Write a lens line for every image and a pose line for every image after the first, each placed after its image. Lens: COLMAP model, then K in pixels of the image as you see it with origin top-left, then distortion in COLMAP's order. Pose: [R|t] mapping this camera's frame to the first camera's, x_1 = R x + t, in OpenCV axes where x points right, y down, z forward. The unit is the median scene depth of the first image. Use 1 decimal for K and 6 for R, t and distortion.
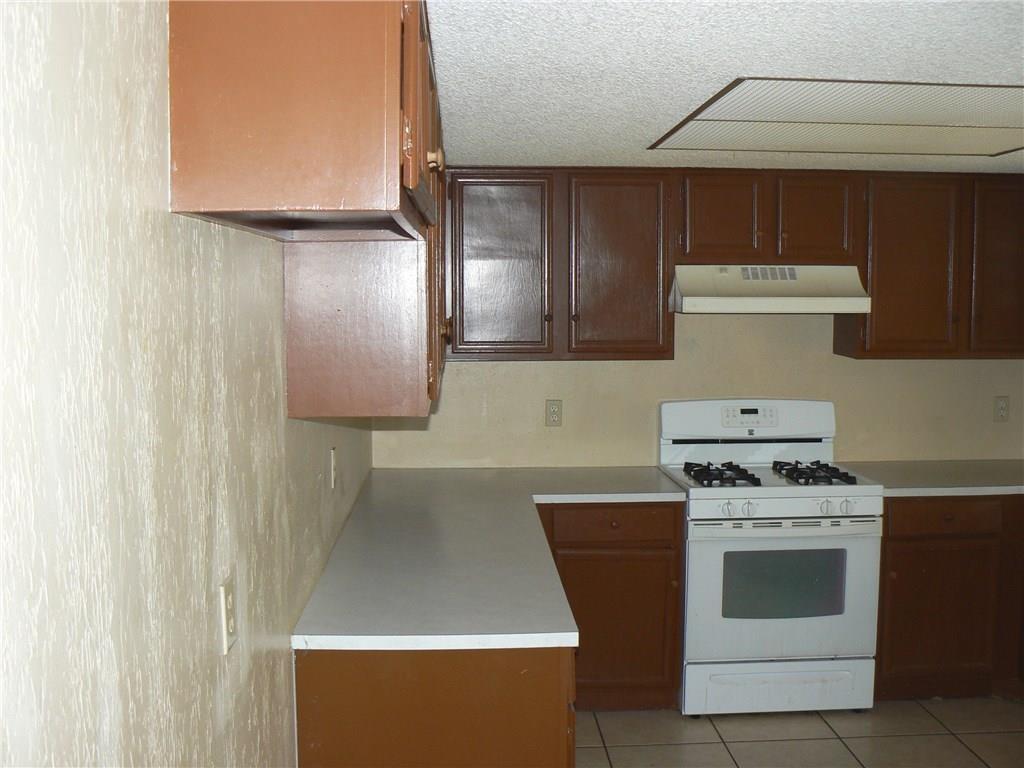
lens RADIAL K [[1096.2, 0, 504.5], [0, 1096.2, 388.4], [0, 0, 1]] dist [-0.190675, 0.205681]
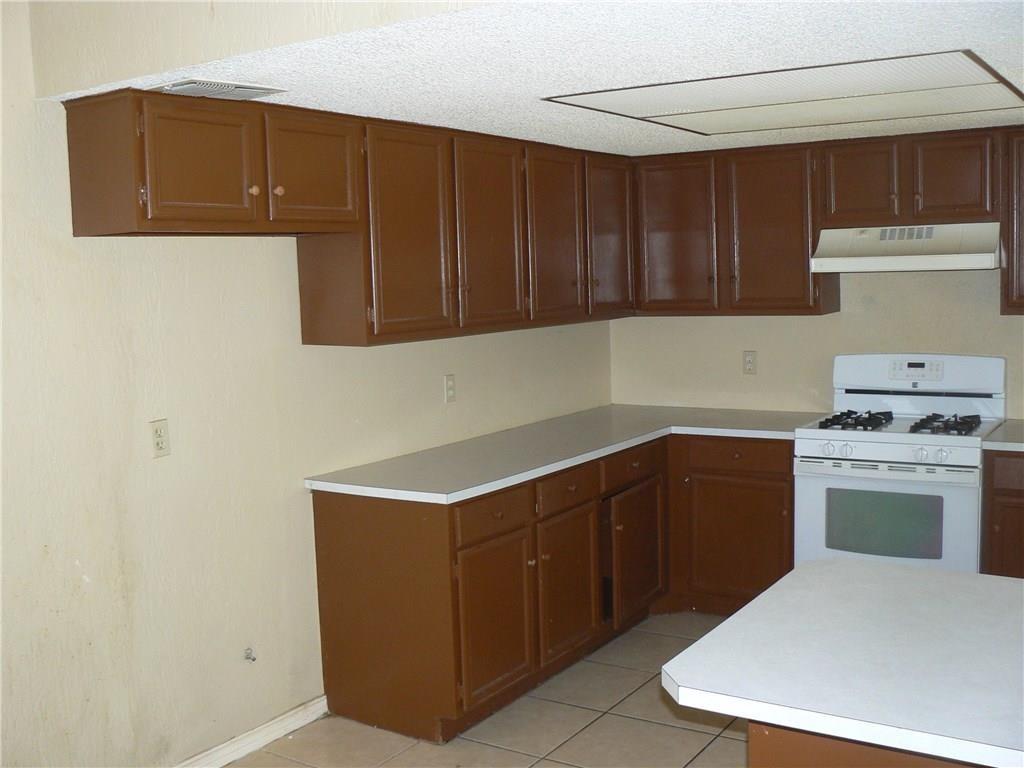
lens RADIAL K [[1096.2, 0, 504.5], [0, 1096.2, 388.4], [0, 0, 1]] dist [-0.190675, 0.205681]
pose [[0.810121, 0.035367, -0.585195, 0.544456], [-0.018585, 0.999226, 0.034661, 0.016172], [0.585968, -0.017204, 0.810151, -0.078944]]
